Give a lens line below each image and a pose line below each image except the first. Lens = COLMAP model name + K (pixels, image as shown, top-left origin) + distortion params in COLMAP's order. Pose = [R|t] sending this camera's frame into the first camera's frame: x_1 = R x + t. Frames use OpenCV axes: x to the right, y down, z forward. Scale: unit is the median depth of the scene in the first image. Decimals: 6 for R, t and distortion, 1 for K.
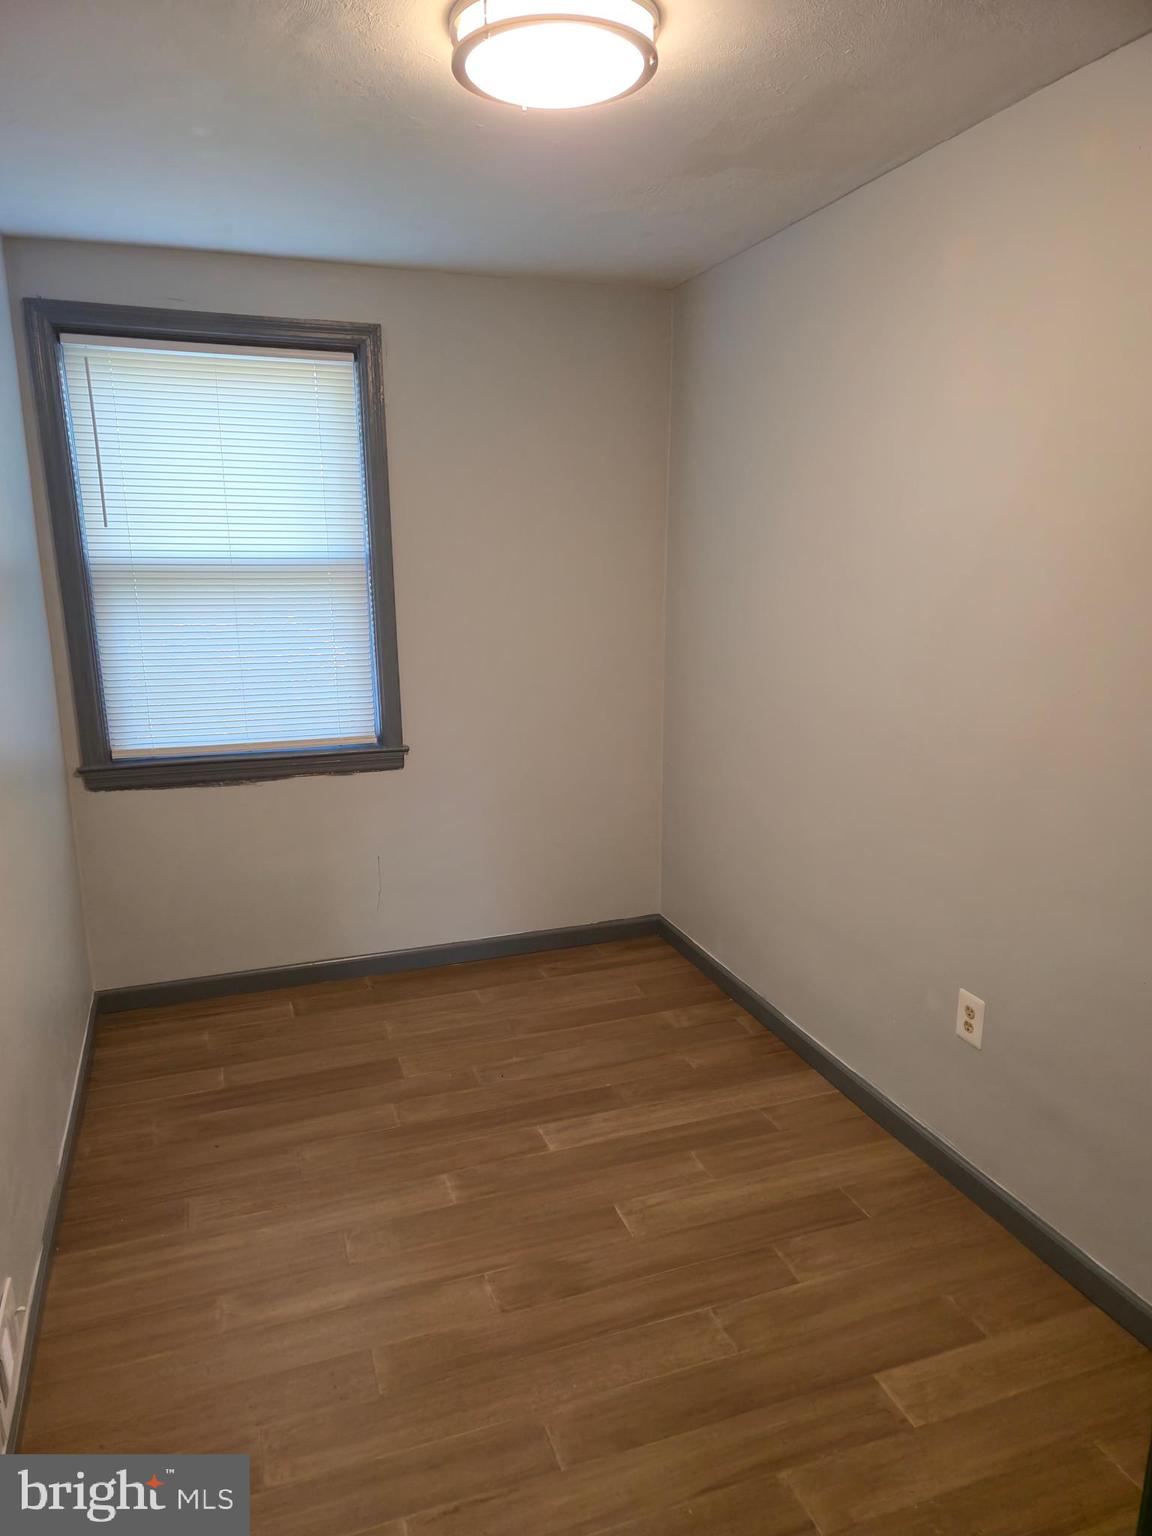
lens RADIAL K [[1031.4, 0, 587.5], [0, 1031.4, 812.2], [0, 0, 1]] dist [0.073587, -0.064089]
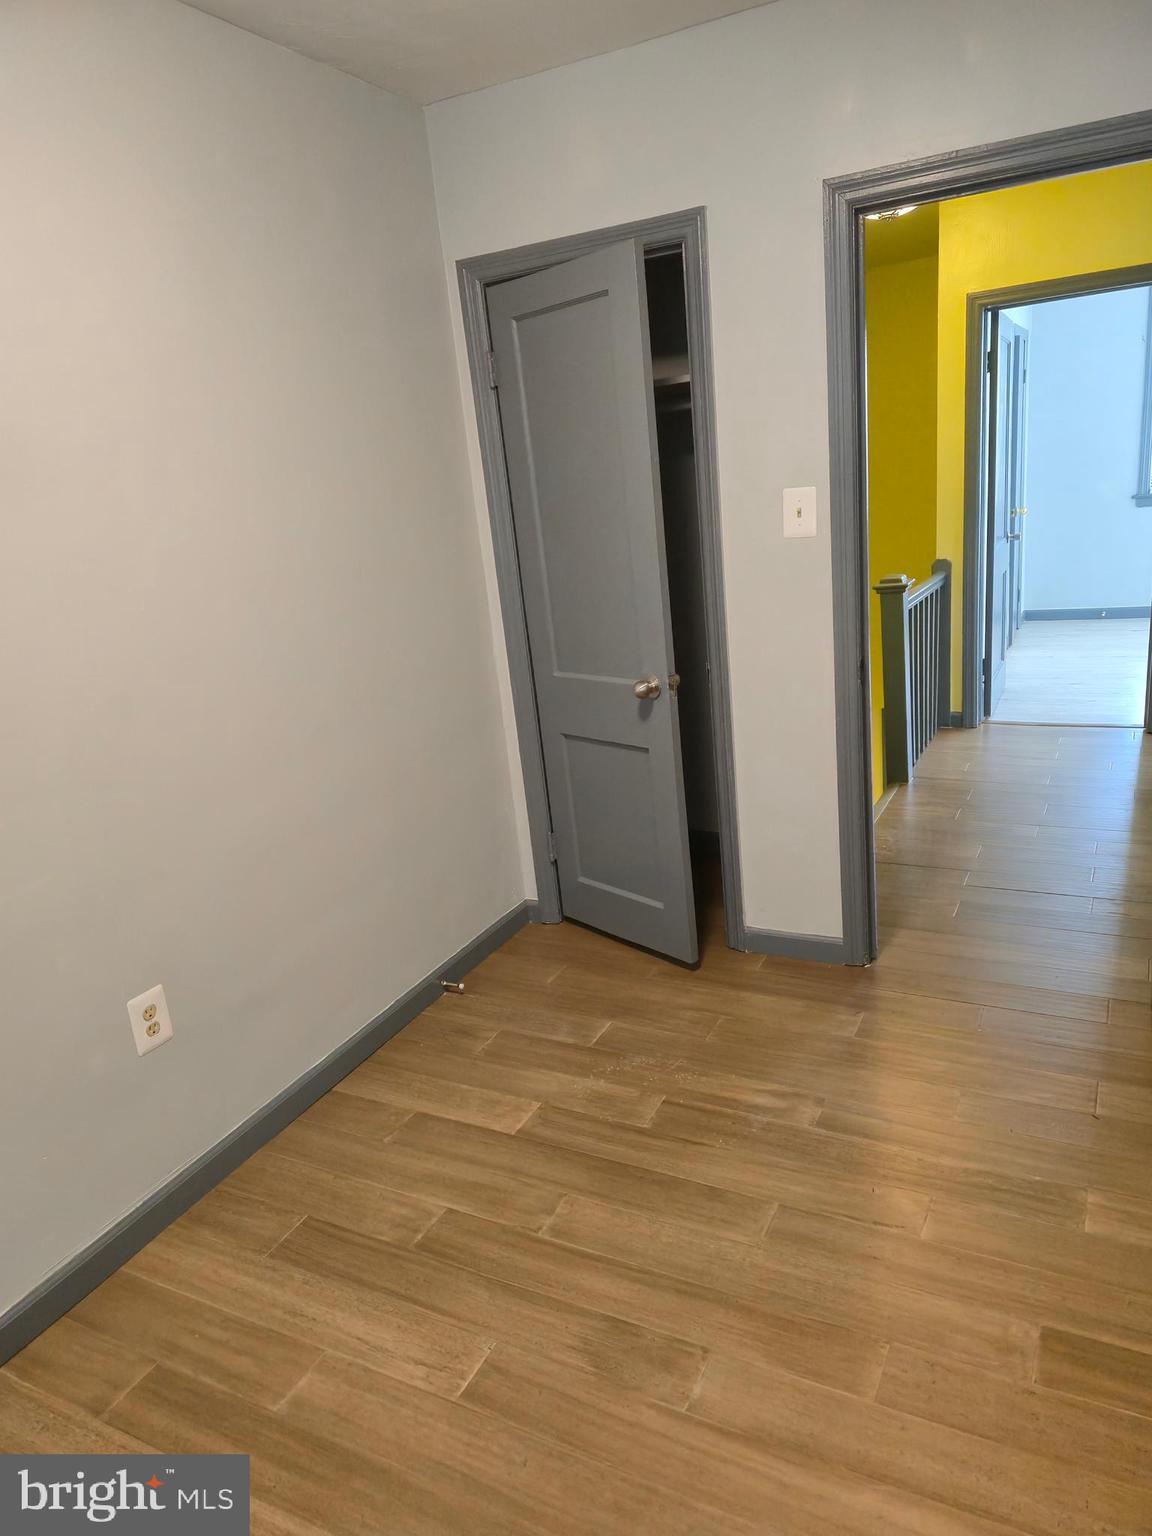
lens RADIAL K [[1031.4, 0, 568.7], [0, 1031.4, 769.2], [0, 0, 1]] dist [0.073587, -0.064089]
pose [[-0.662935, -0.134380, 0.736518, -0.516415], [0.291684, 0.859669, 0.419392, -0.265516], [-0.689520, 0.492860, -0.530708, 1.209917]]
